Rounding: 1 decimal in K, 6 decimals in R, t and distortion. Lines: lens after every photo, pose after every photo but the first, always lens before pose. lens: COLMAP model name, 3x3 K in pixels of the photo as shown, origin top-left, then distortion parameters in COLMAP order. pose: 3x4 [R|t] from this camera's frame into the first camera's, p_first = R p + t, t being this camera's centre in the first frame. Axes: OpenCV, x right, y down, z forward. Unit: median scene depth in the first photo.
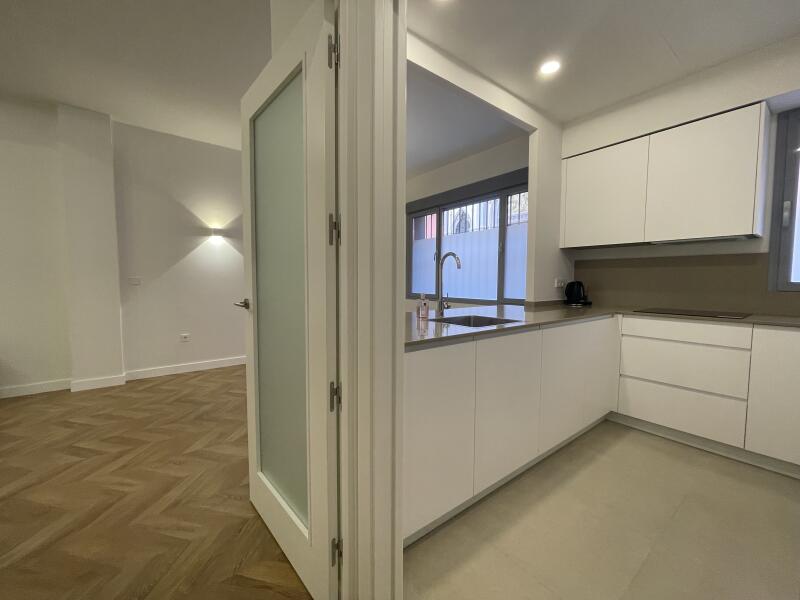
lens RADIAL K [[322.3, 0, 401.6], [0, 322.3, 298.8], [0, 0, 1]] dist [-0.003328, 0.000108]
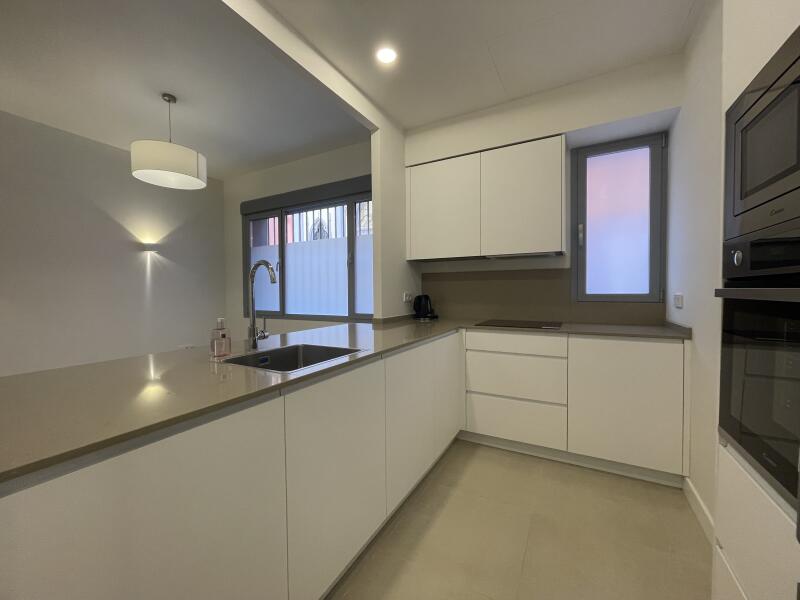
lens RADIAL K [[322.3, 0, 401.6], [0, 322.3, 298.8], [0, 0, 1]] dist [-0.003328, 0.000108]
pose [[0.914092, -0.022370, 0.404888, 0.099050], [0.035603, 0.999049, -0.025181, -0.021368], [-0.403940, 0.037433, 0.914019, 0.157408]]
